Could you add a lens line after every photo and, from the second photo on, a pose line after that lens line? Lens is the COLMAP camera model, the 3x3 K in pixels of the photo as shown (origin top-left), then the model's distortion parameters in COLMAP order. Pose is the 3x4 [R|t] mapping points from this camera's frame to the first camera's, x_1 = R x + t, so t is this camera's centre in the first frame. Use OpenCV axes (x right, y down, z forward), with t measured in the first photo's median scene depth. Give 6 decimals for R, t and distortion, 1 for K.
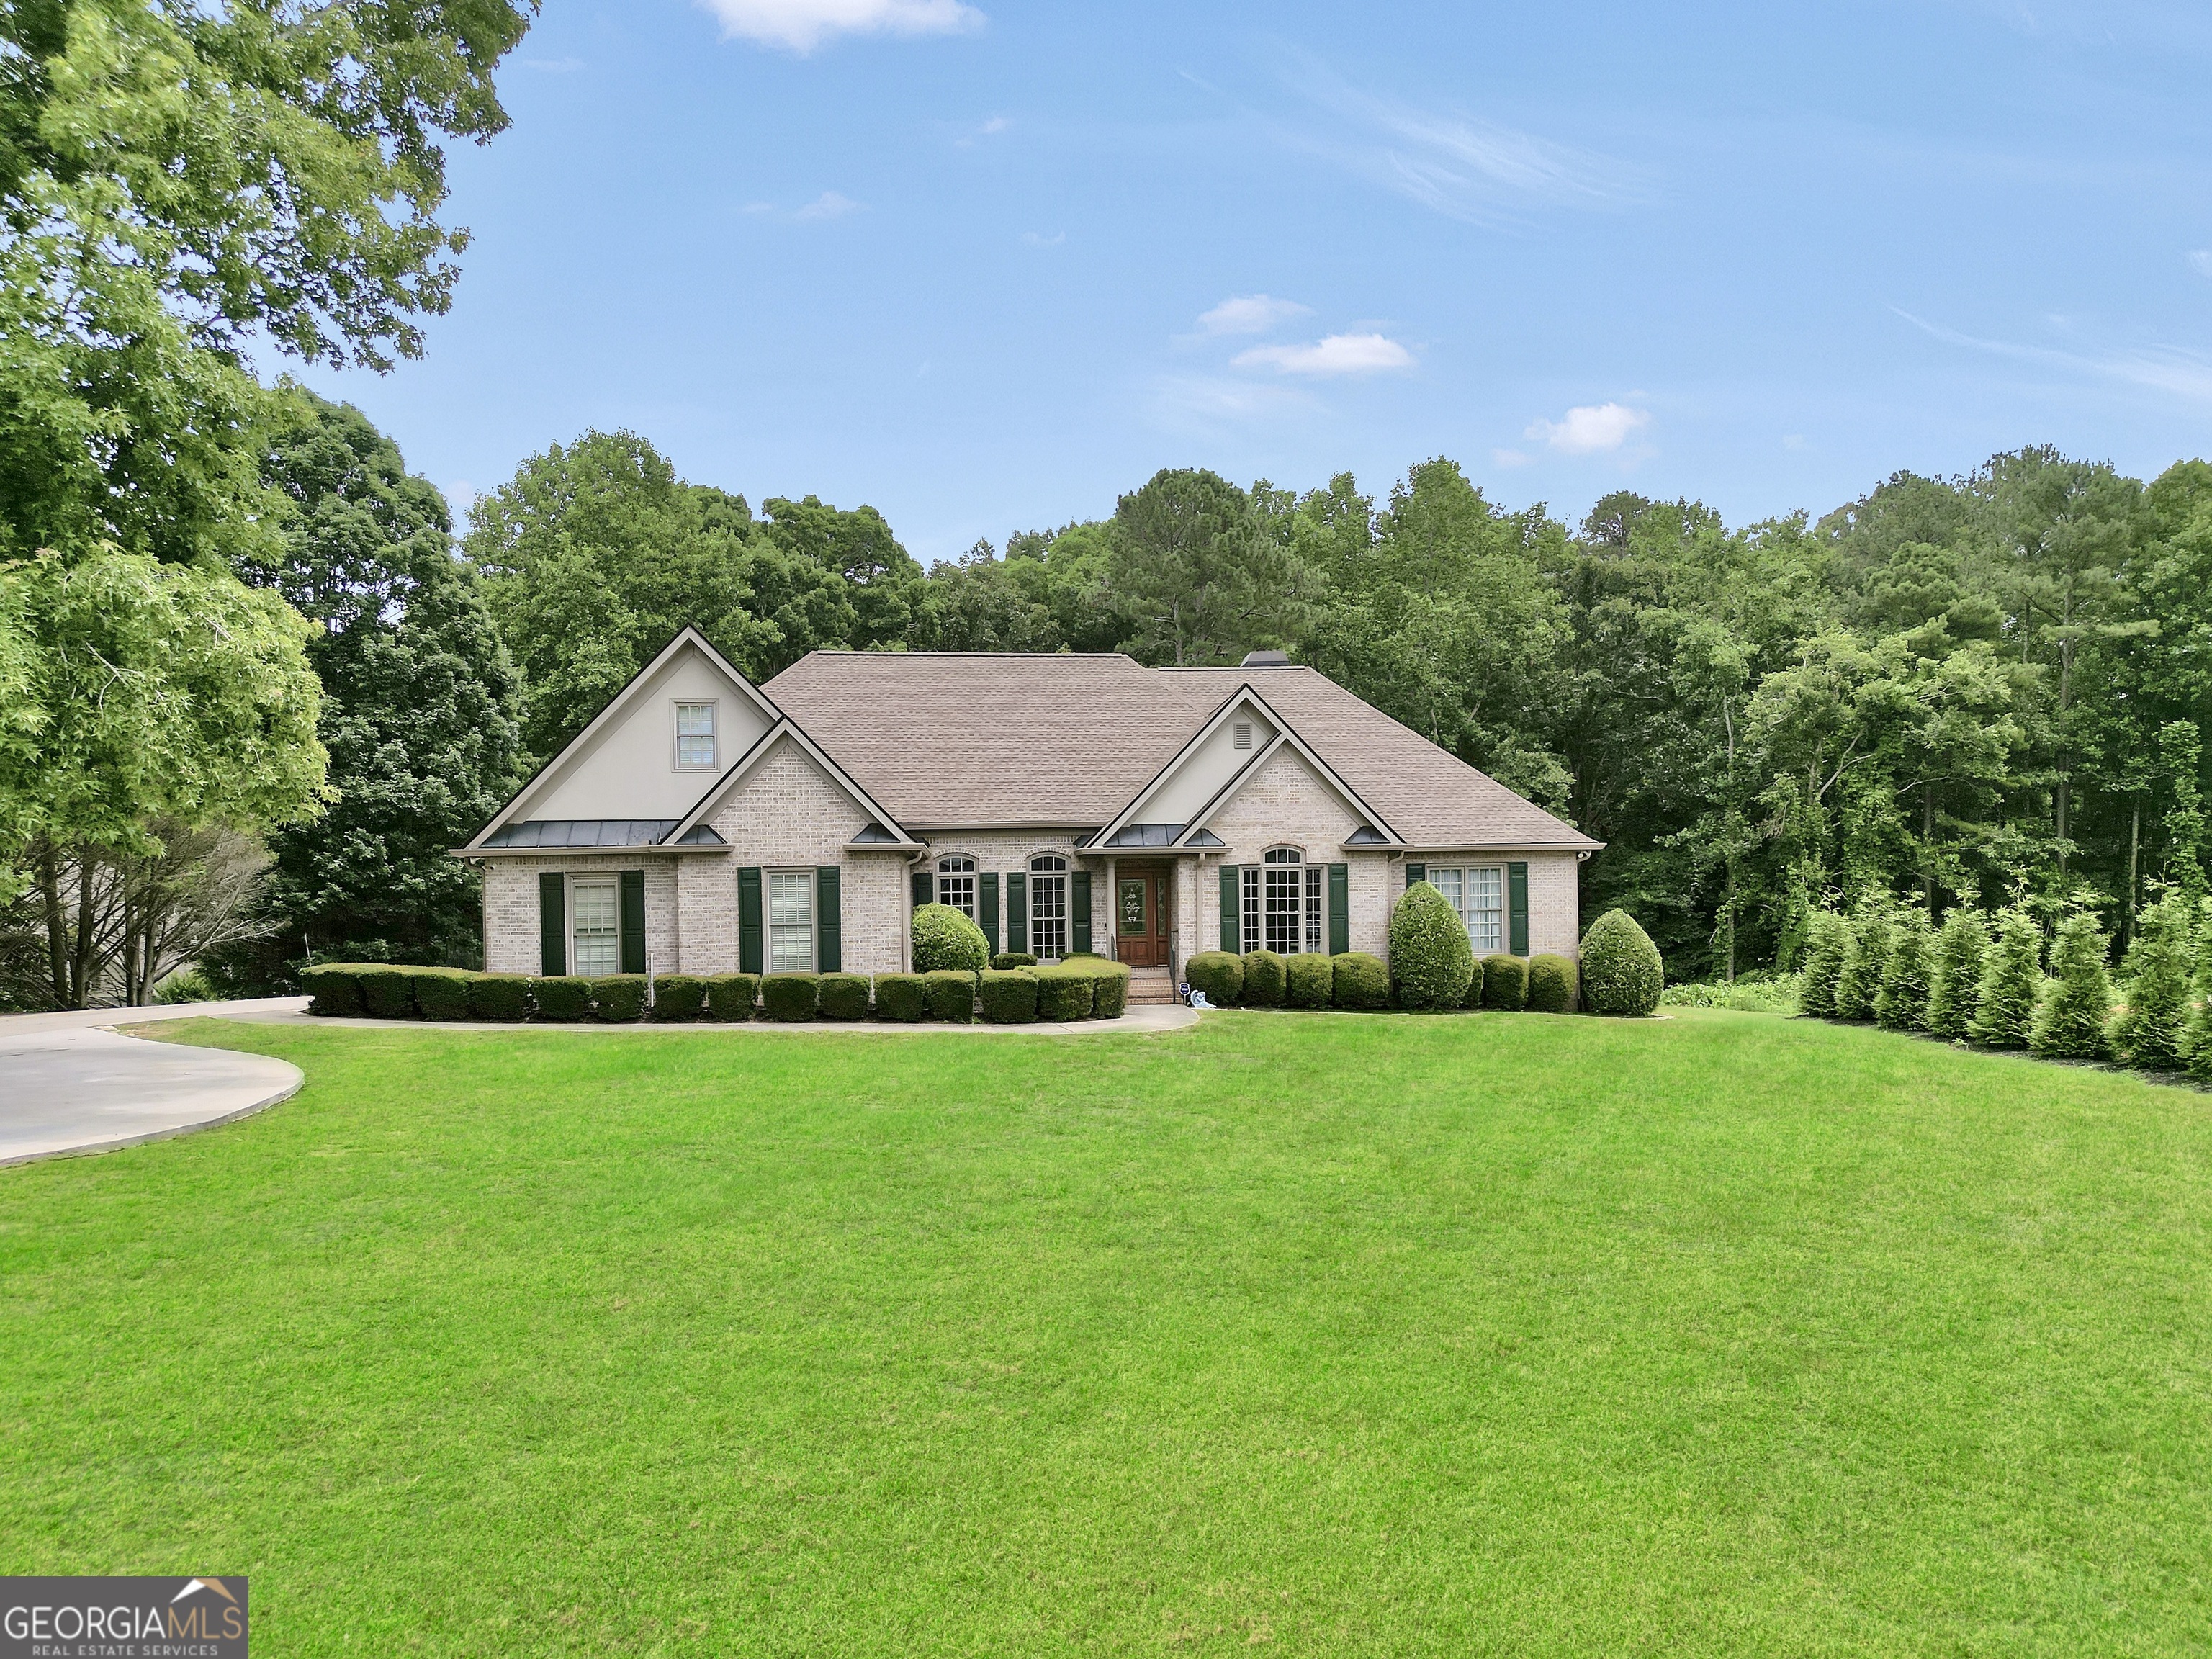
lens RADIAL K [[1544.3, 0, 1104.9], [0, 1544.3, 943.9], [0, 0, 1]] dist [-0.005491, -0.001714]
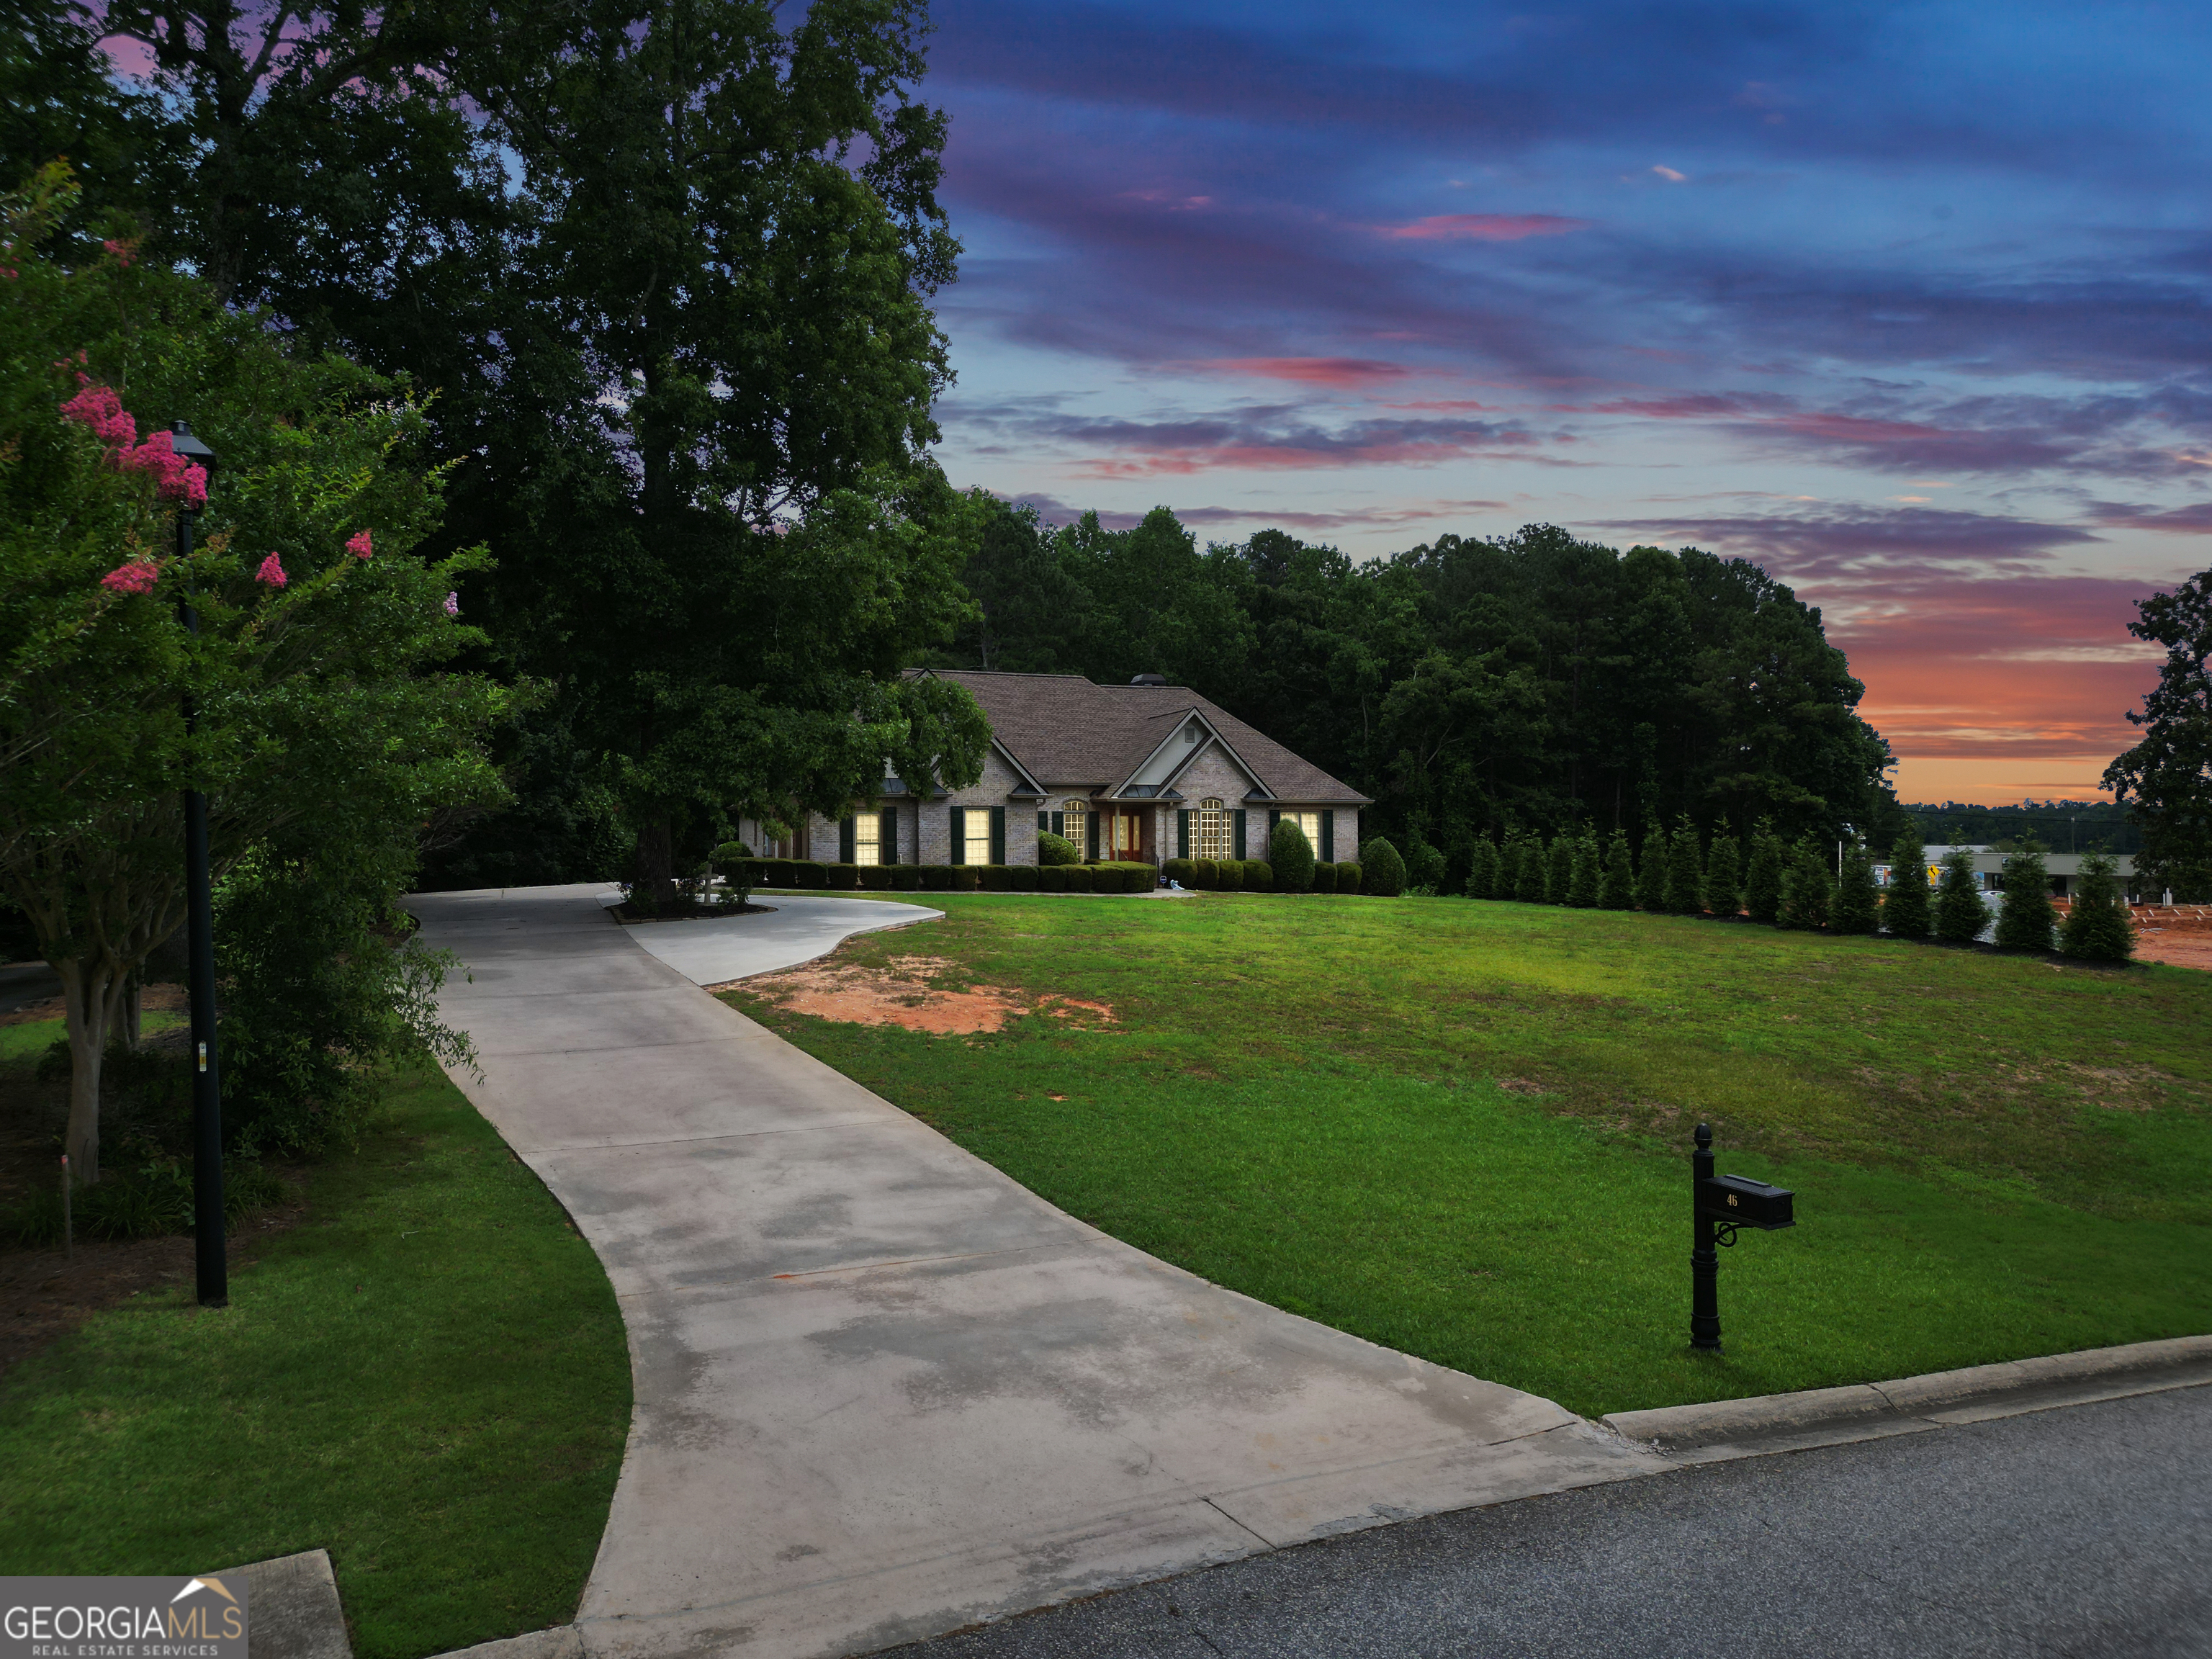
lens RADIAL K [[1602.5, 0, 1105.8], [0, 1602.5, 813.9], [0, 0, 1]] dist [0.095842, -0.099725]
pose [[0.956233, 0.015701, 0.292186, -0.271707], [-0.002459, 0.998955, -0.045630, 0.019114], [-0.292597, 0.042914, 0.955272, -0.360553]]
